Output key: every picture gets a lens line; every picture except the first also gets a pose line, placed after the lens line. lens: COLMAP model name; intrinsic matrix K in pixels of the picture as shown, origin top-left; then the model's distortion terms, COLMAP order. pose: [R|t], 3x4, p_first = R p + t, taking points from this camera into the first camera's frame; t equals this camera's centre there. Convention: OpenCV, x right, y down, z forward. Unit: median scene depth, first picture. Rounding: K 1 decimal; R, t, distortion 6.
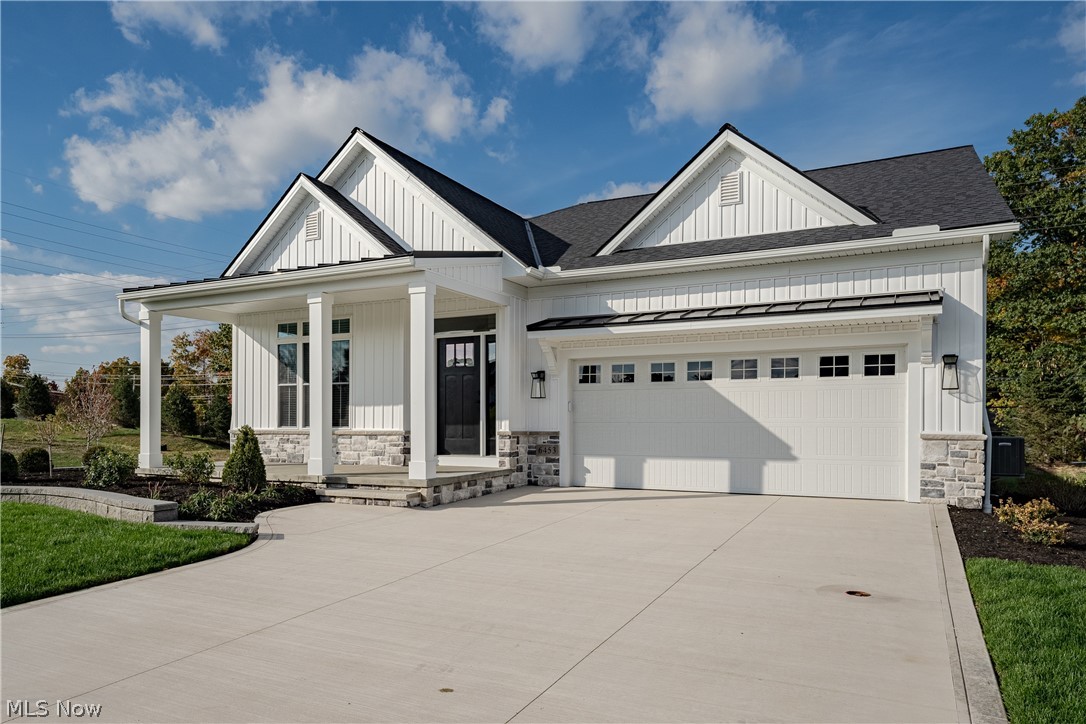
lens RADIAL K [[677.9, 0, 540.6], [0, 677.9, 412.5], [0, 0, 1]] dist [0.017074, -0.000182]
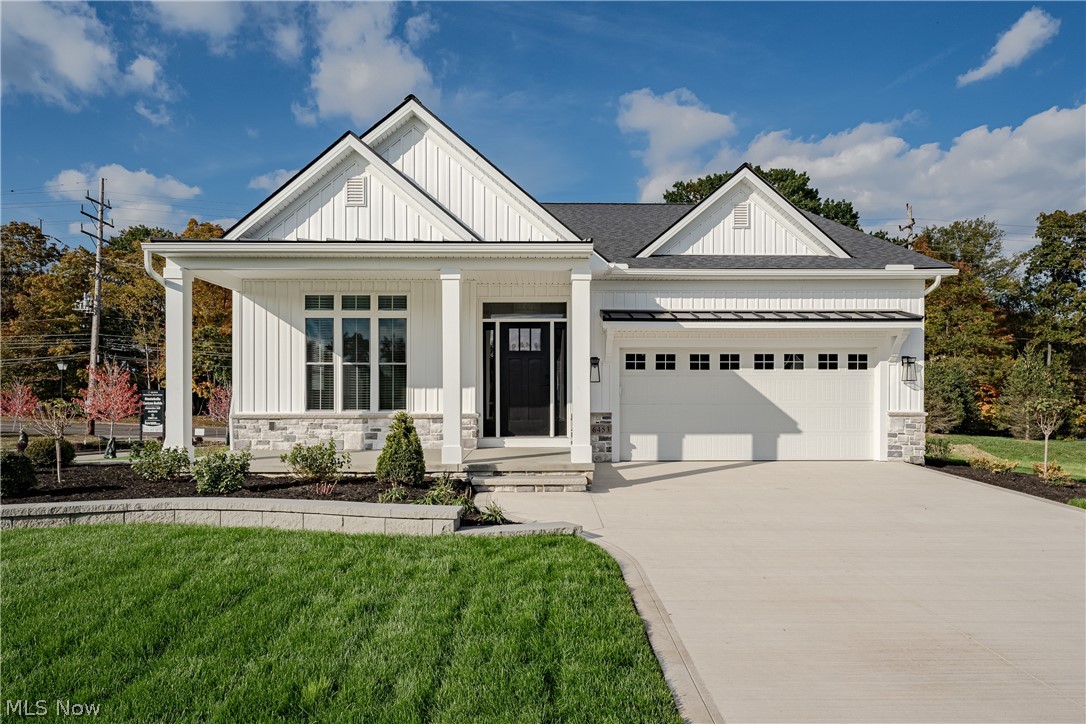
lens RADIAL K [[586.5, 0, 546.0], [0, 586.5, 391.6], [0, 0, 1]] dist [0.000176, 0.016662]
pose [[0.894109, 0.003116, 0.447839, -0.514348], [-0.006105, 0.999968, 0.005231, -0.010823], [-0.447809, -0.007411, 0.894099, 0.196677]]
